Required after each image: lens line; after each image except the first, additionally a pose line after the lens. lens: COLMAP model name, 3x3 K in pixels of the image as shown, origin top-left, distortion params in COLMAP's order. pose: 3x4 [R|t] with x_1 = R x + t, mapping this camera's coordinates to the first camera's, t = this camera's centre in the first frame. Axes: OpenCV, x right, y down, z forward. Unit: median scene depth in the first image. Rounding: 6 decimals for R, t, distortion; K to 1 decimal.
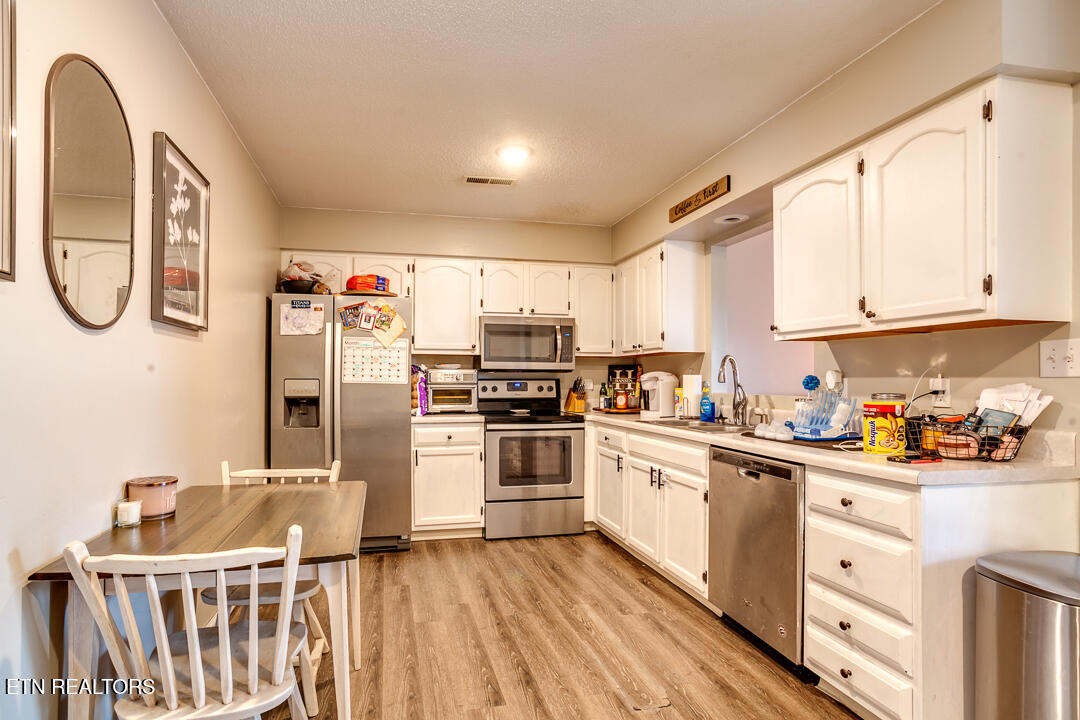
lens RADIAL K [[548.1, 0, 525.1], [0, 548.1, 376.5], [0, 0, 1]] dist [-0.049045, 0.045818]
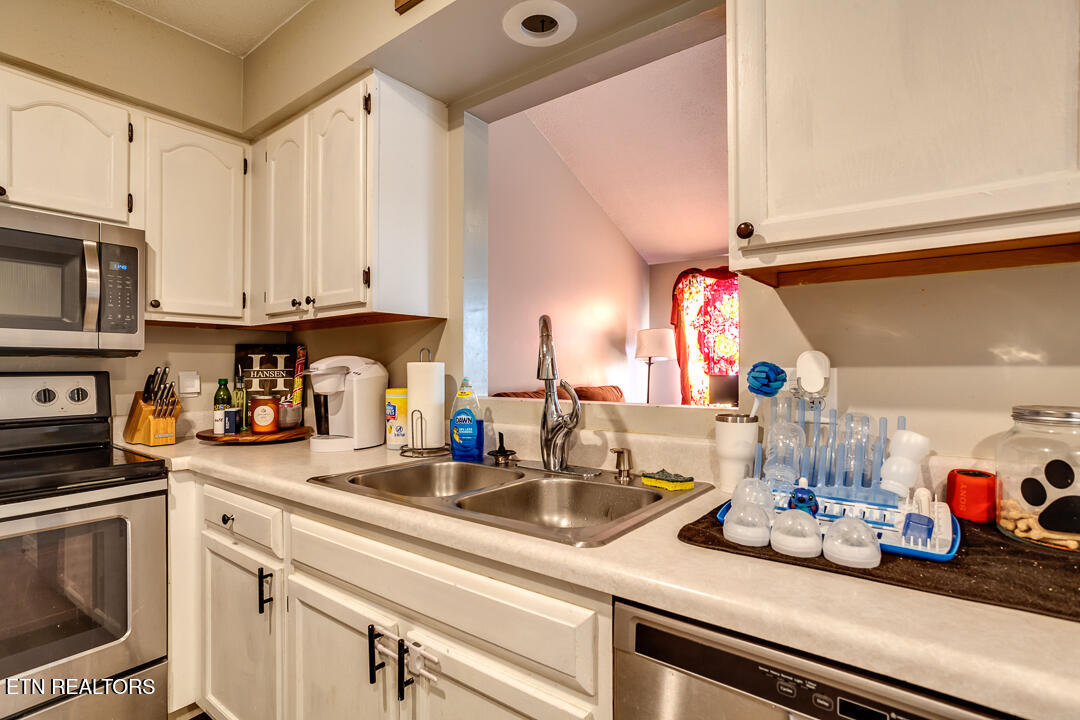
lens RADIAL K [[524.0, 0, 534.3], [0, 524.0, 361.8], [0, 0, 1]] dist [-0.041855, 0.030601]
pose [[0.784715, 0.003198, 0.619849, 0.086511], [0.001908, 0.999969, -0.007575, 0.000330], [-0.619854, 0.007127, 0.784685, 0.541010]]
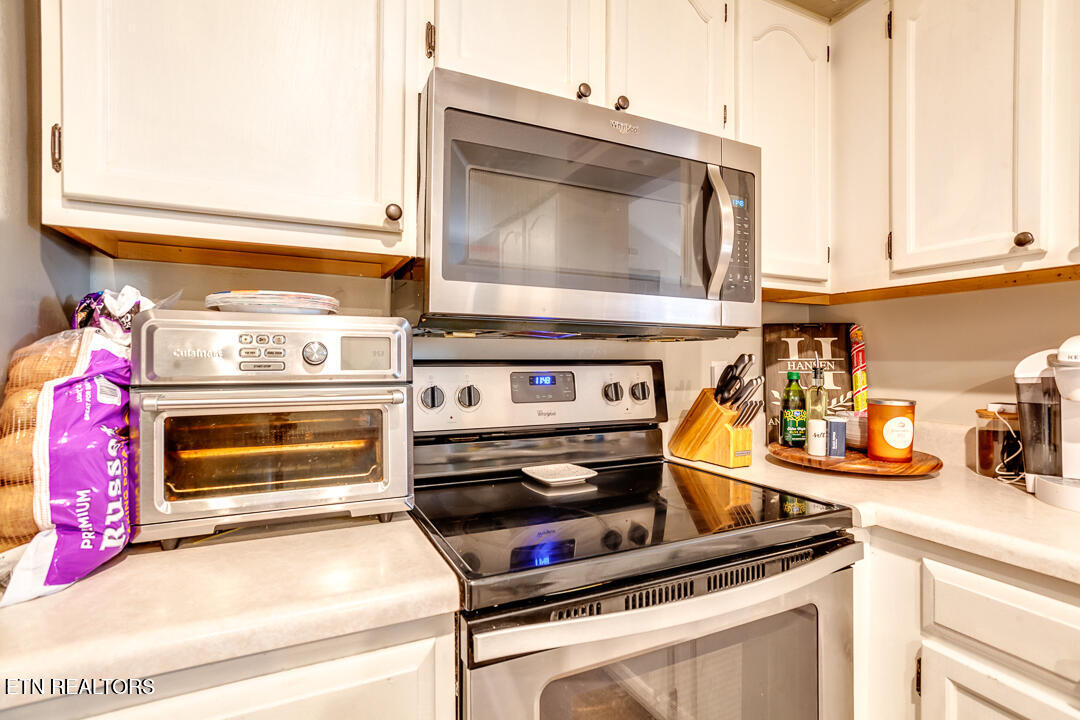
lens RADIAL K [[524.0, 0, 534.3], [0, 524.0, 361.8], [0, 0, 1]] dist [-0.041855, 0.030601]
pose [[0.985140, 0.000931, 0.171751, -0.078193], [-0.002473, 0.999959, 0.008767, 0.003148], [-0.171736, -0.009062, 0.985101, 0.827063]]
